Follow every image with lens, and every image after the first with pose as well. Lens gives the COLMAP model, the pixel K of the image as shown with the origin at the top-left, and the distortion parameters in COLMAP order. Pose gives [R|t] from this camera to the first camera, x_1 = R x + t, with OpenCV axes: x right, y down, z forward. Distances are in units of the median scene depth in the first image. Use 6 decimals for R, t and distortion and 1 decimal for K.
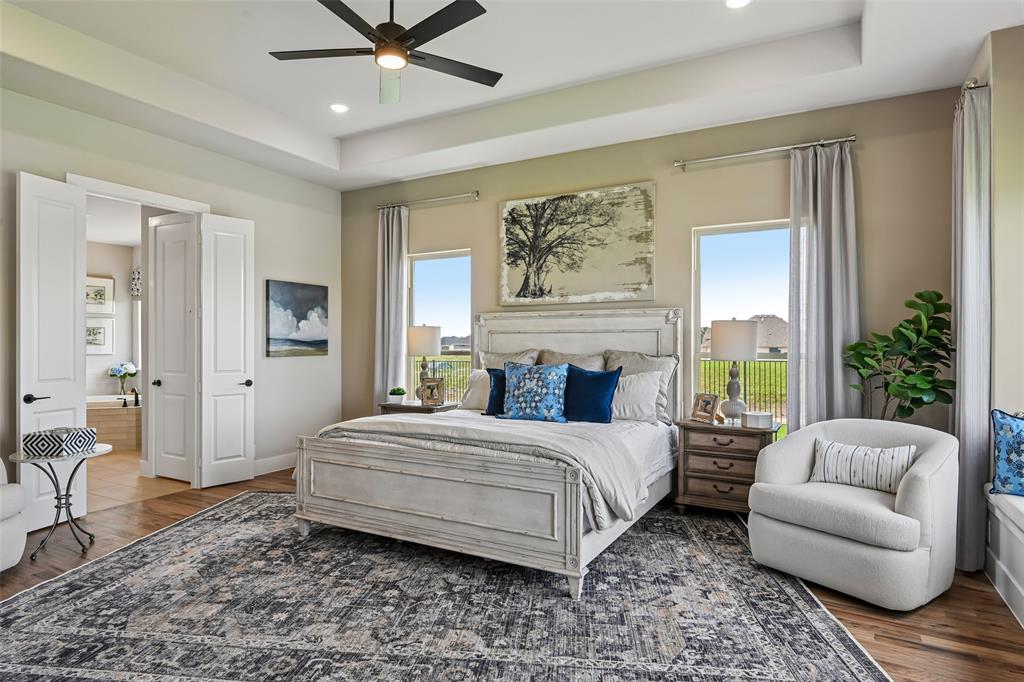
lens RADIAL K [[553.4, 0, 513.1], [0, 553.4, 342.7], [0, 0, 1]] dist [-0.003183, 0.000132]
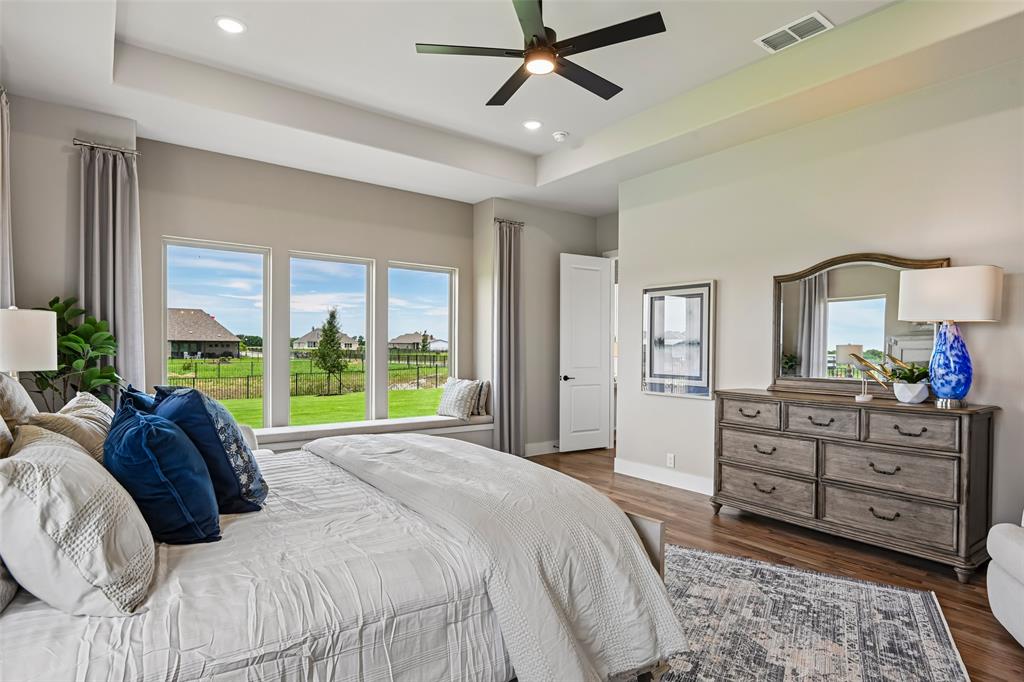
lens RADIAL K [[553.4, 0, 512.4], [0, 553.4, 345.4], [0, 0, 1]] dist [-0.003183, 0.000132]
pose [[-0.908955, -0.007720, 0.416823, -0.648935], [-0.008040, 0.999967, 0.000989, -0.003815], [-0.416817, -0.002452, -0.908987, 2.100213]]
